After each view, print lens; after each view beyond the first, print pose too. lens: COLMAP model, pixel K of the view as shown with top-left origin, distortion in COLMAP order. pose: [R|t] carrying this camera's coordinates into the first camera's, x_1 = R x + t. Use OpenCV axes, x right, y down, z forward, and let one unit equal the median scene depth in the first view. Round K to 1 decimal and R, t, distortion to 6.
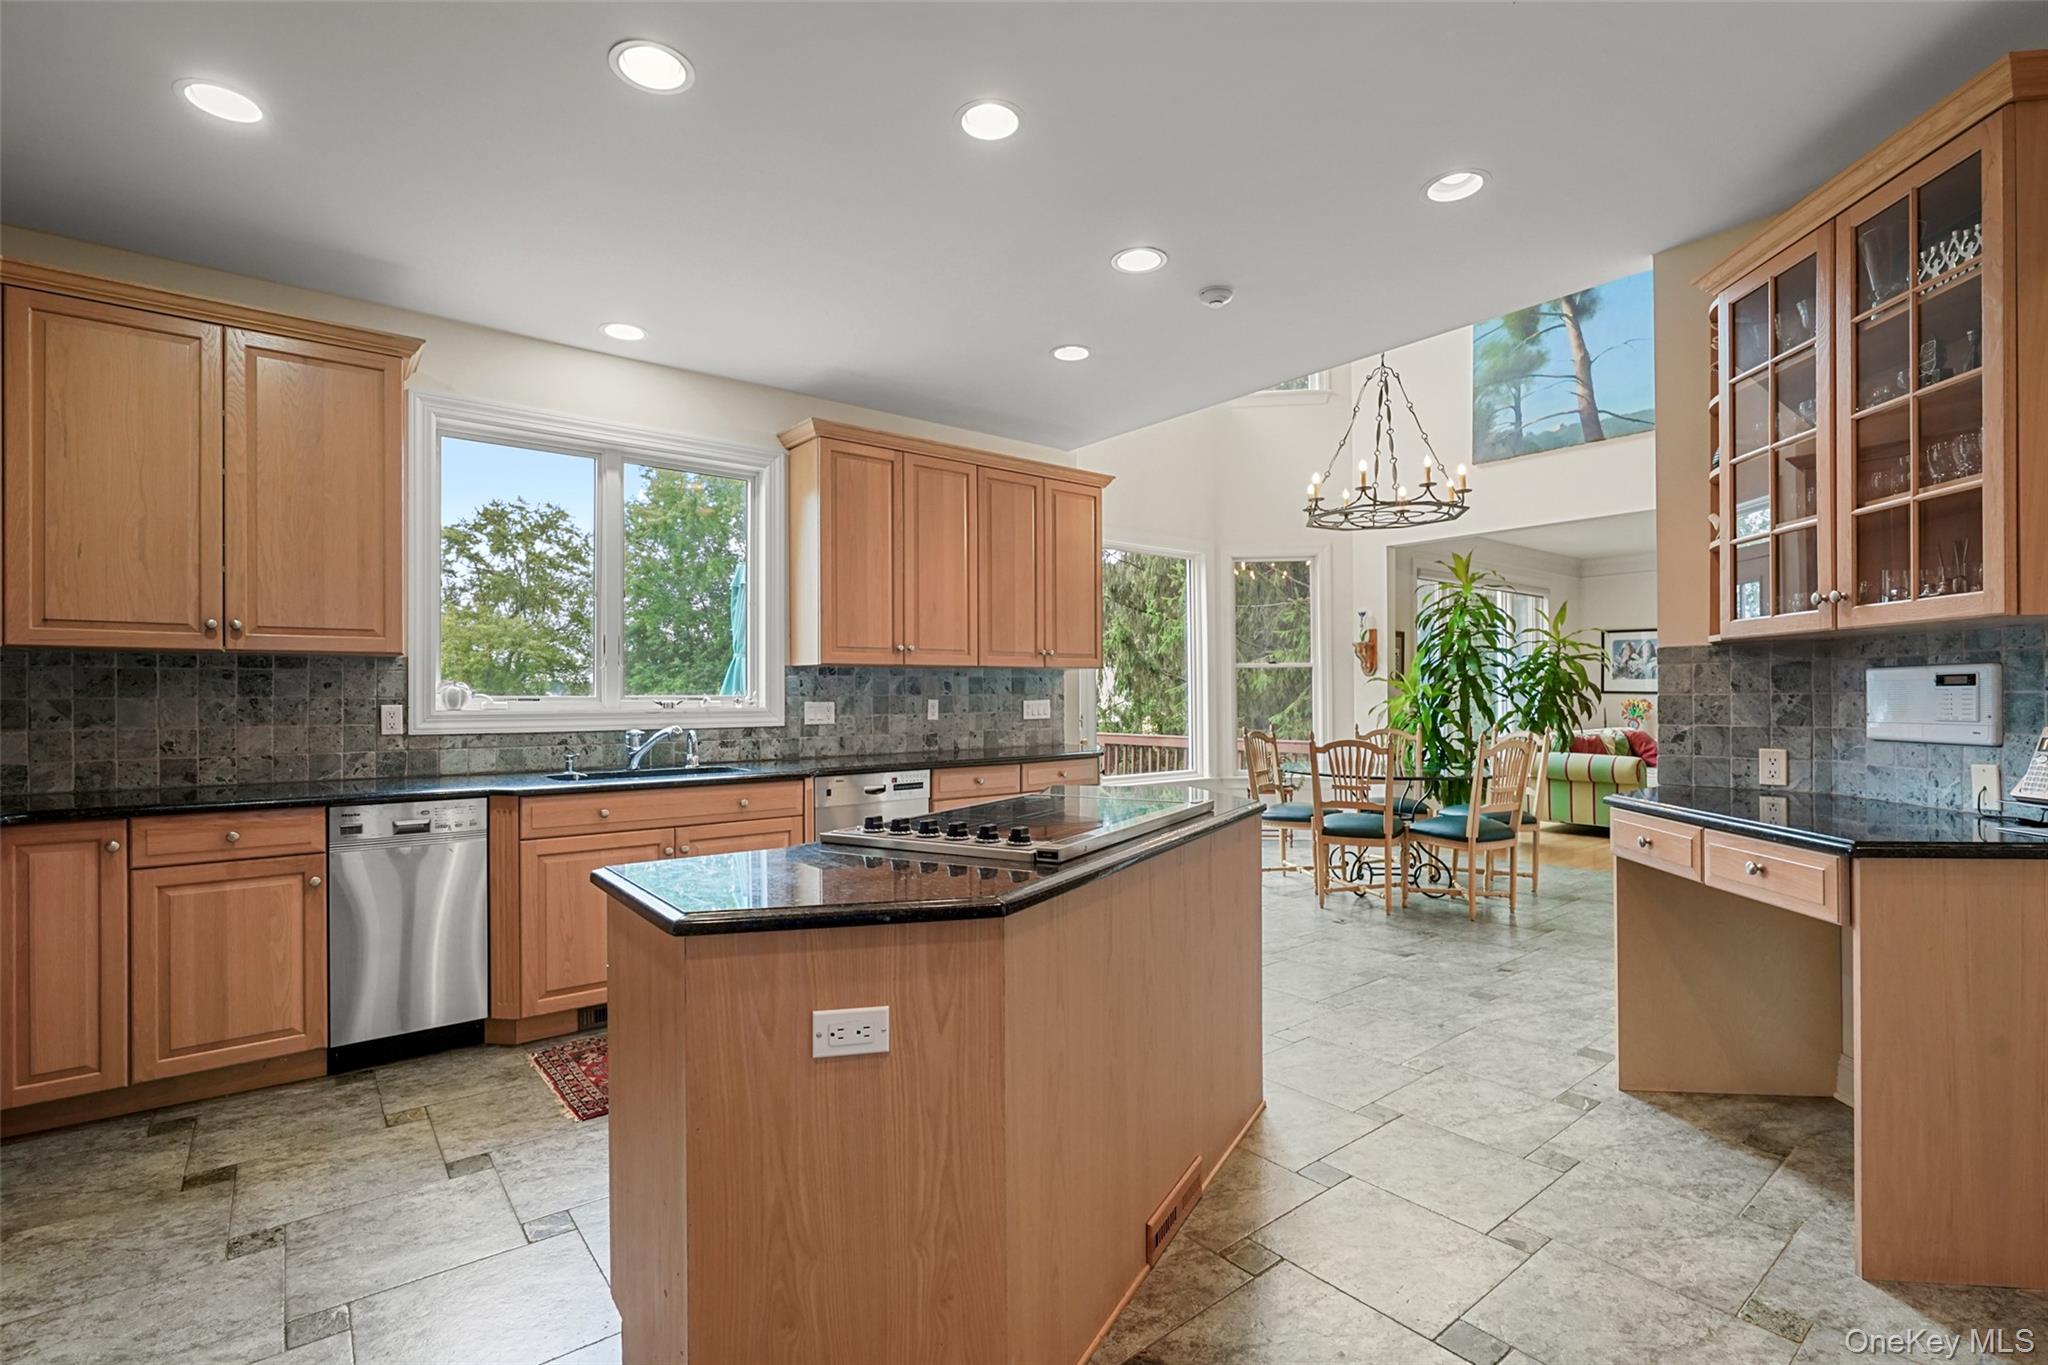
lens RADIAL K [[925.3, 0, 996.7], [0, 925.3, 682.9], [0, 0, 1]] dist [-0.008151, 0.002641]
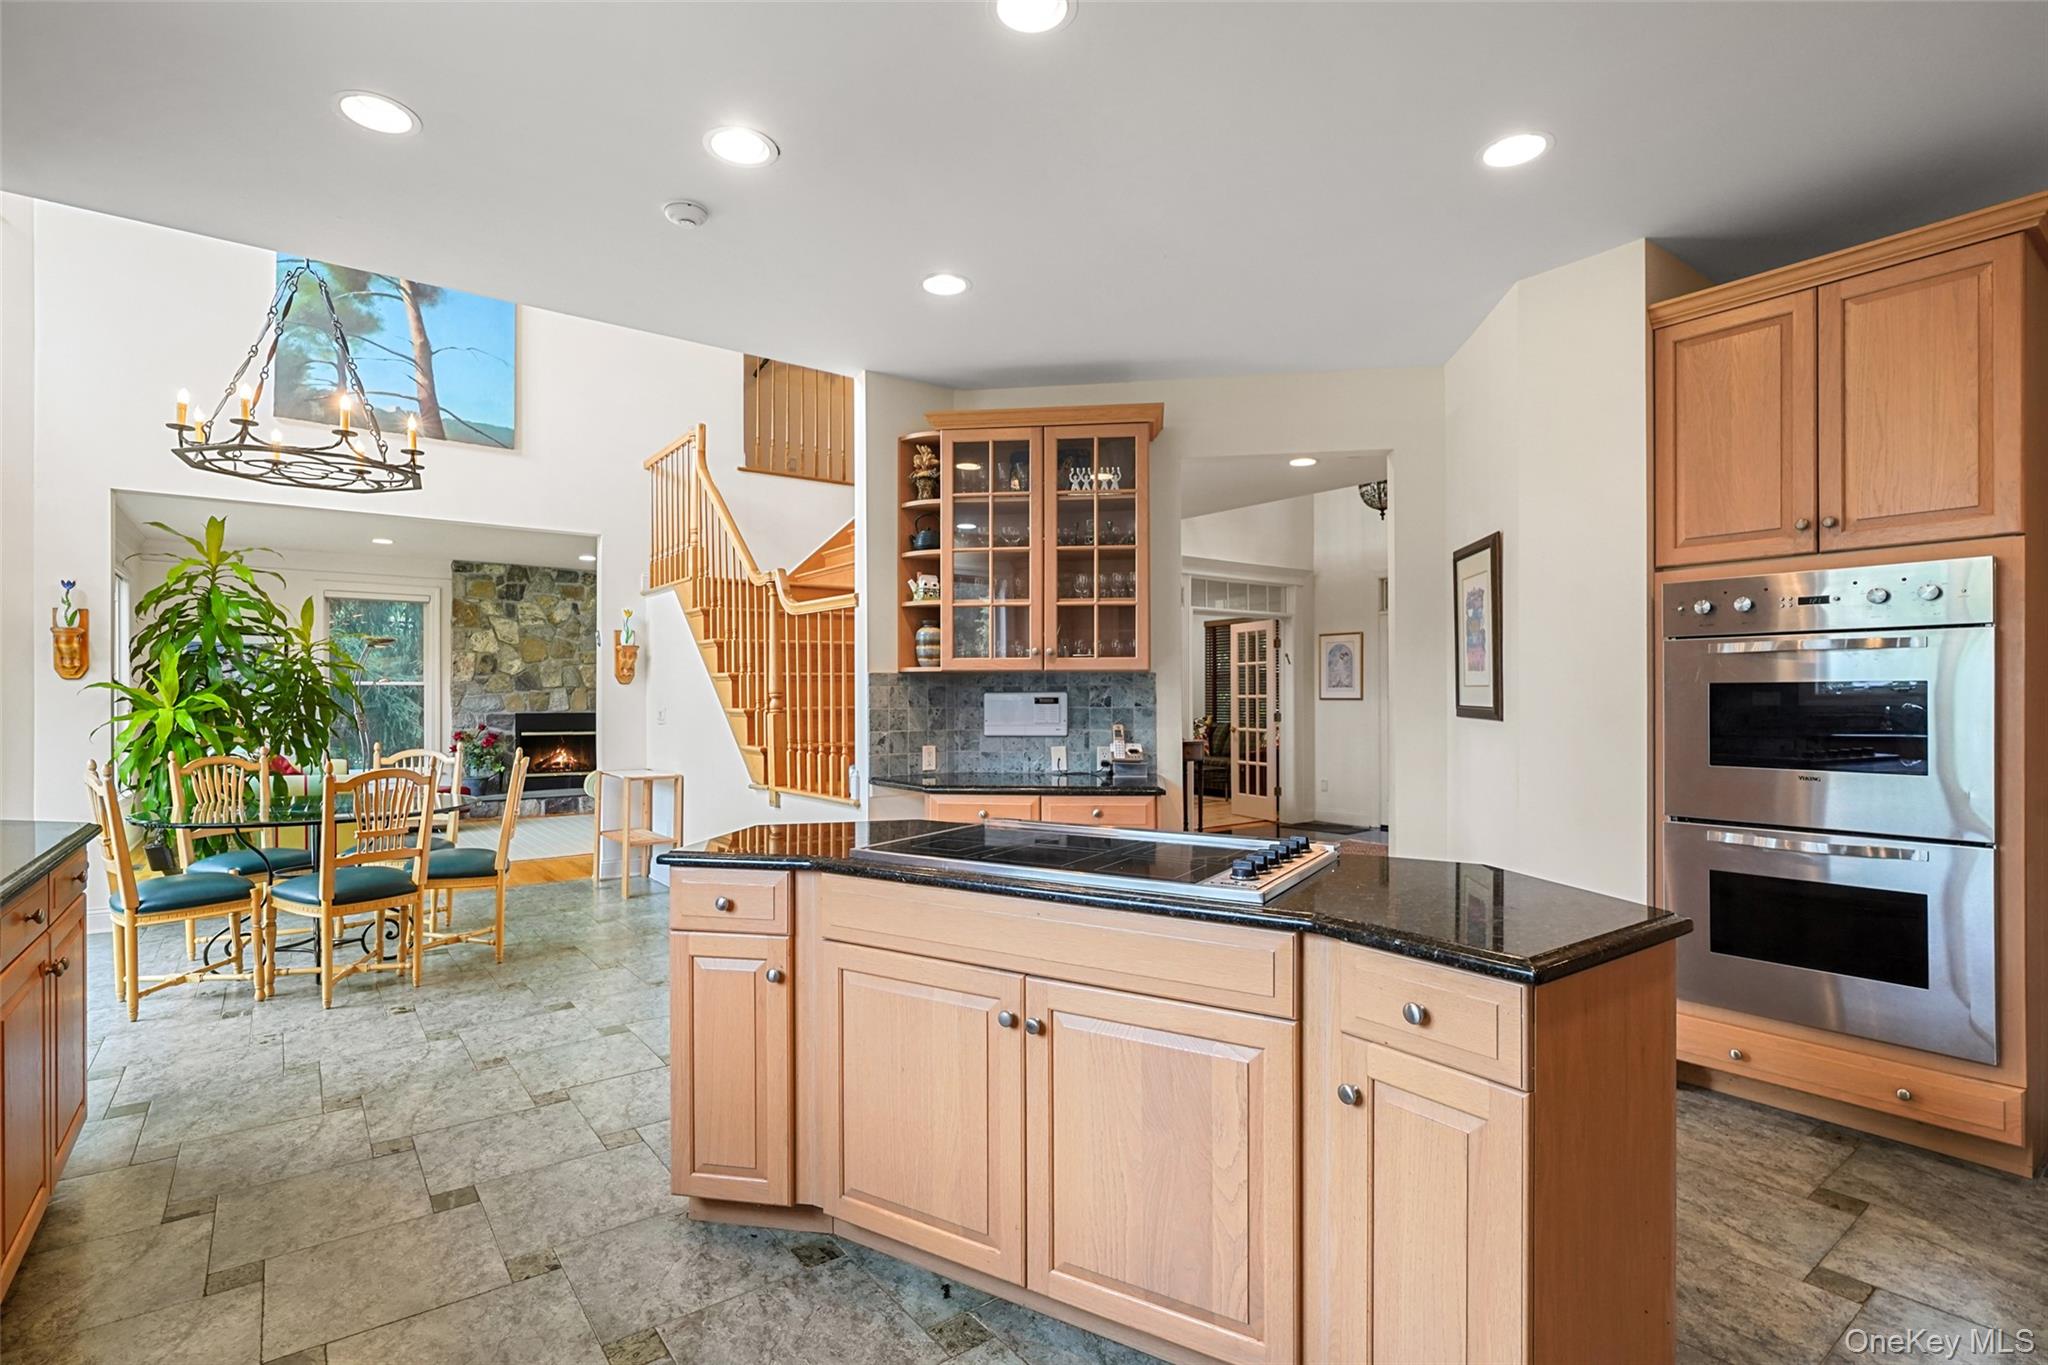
lens RADIAL K [[982.3, 0, 997.9], [0, 982.3, 700.6], [0, 0, 1]] dist [-0.004343, -0.000439]
pose [[0.018779, 0.004843, 0.999812, -0.533358], [-0.012426, 0.999912, -0.004610, 0.004025], [-0.999746, -0.012337, 0.018838, 0.635714]]
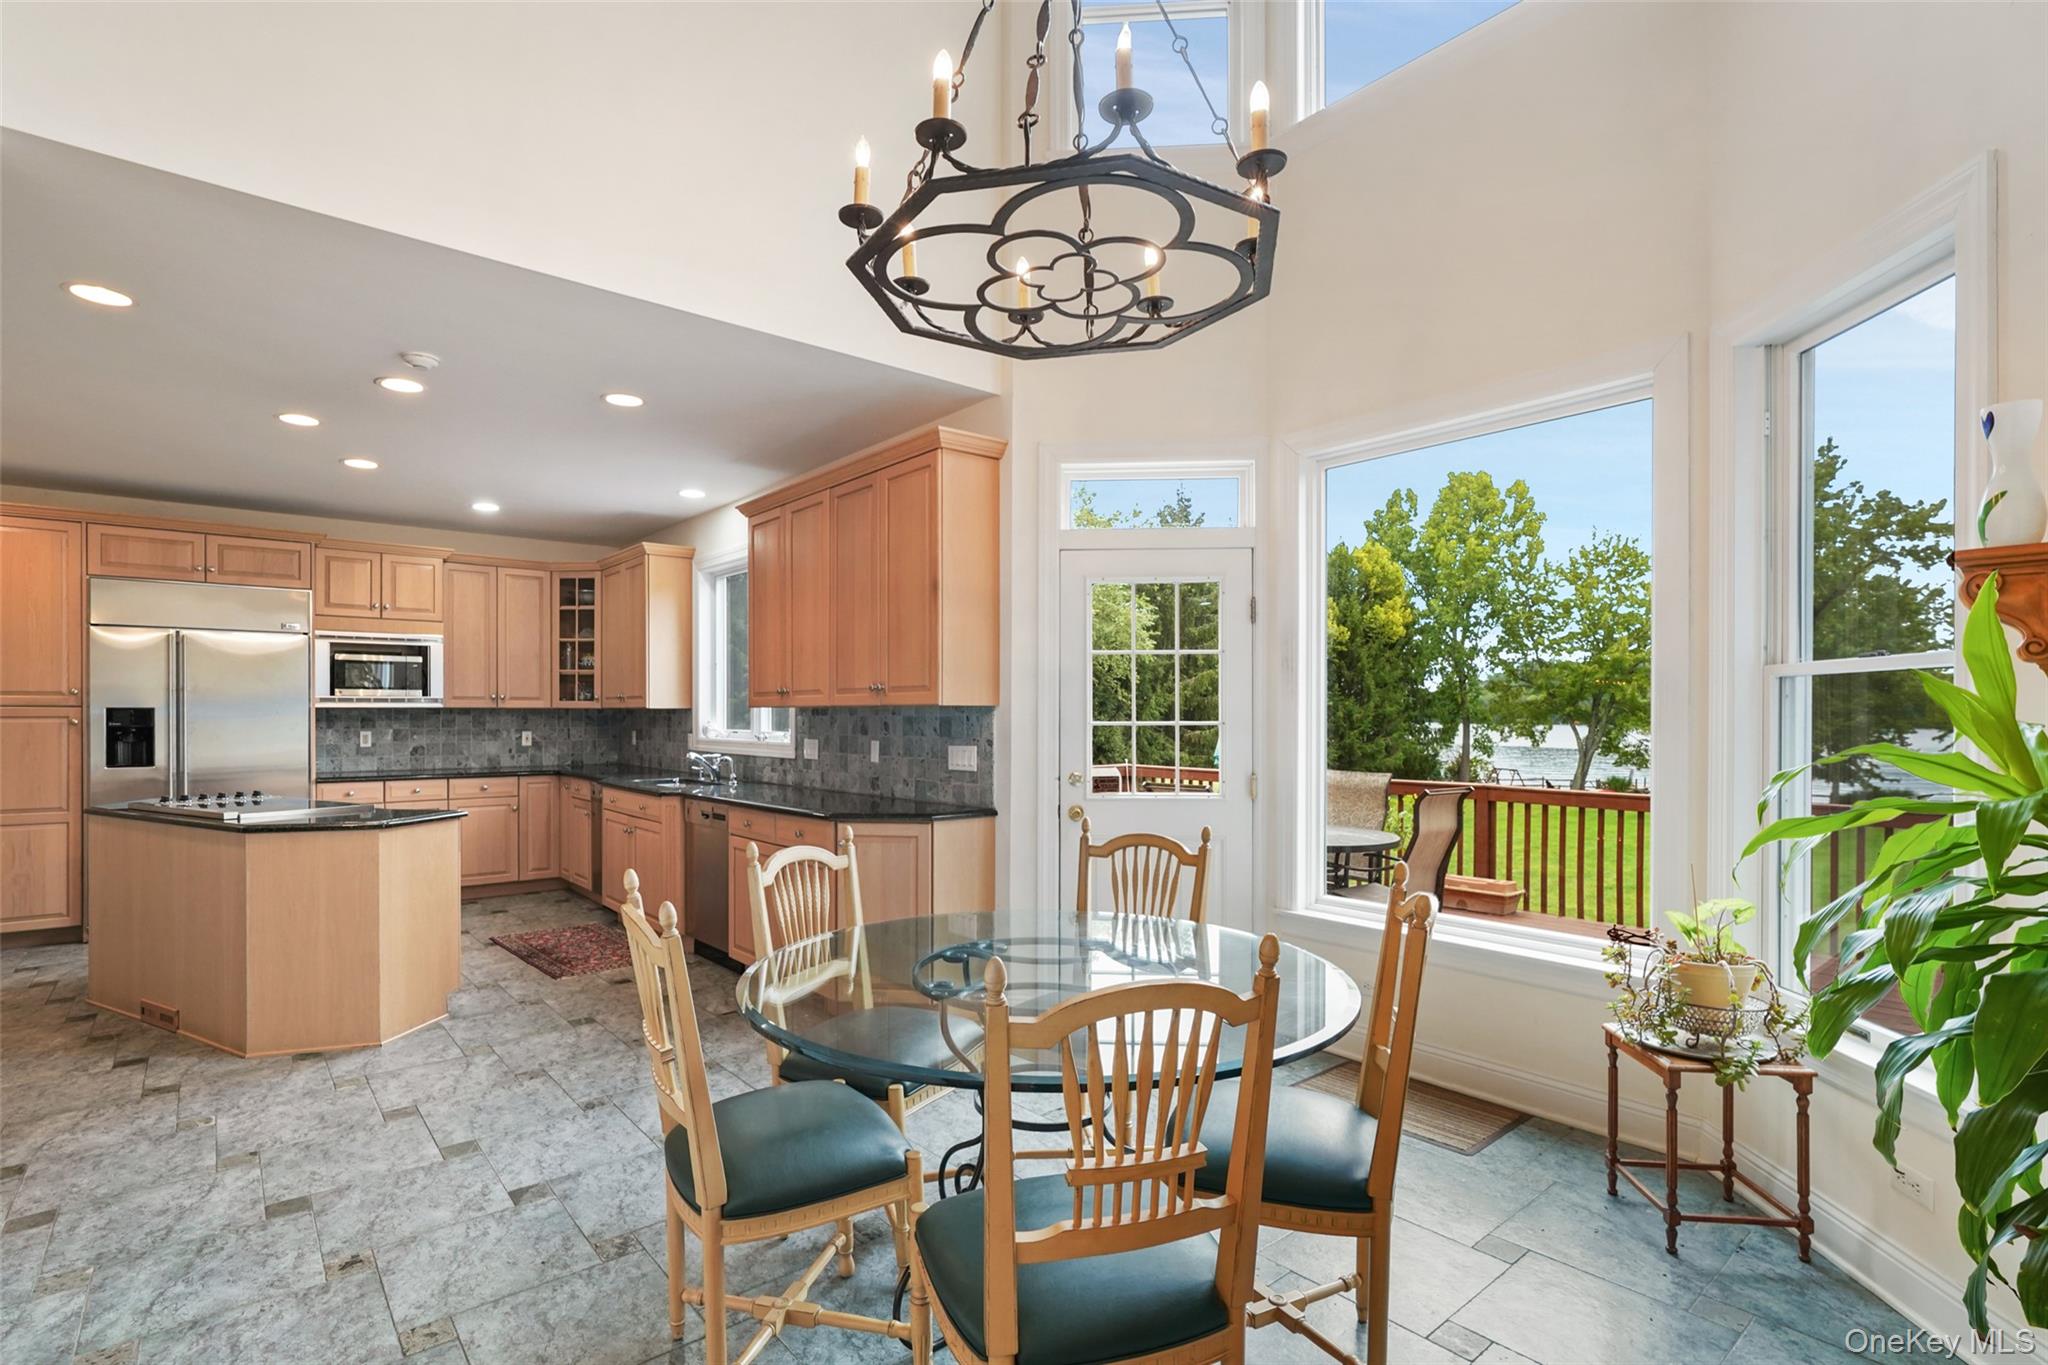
lens RADIAL K [[925.3, 0, 985.2], [0, 925.3, 722.1], [0, 0, 1]] dist [-0.008151, 0.002641]
pose [[0.043960, 0.013502, -0.998942, 1.154625], [0.012891, 0.999818, 0.014081, -0.016712], [0.998950, -0.013496, 0.043778, 1.409761]]
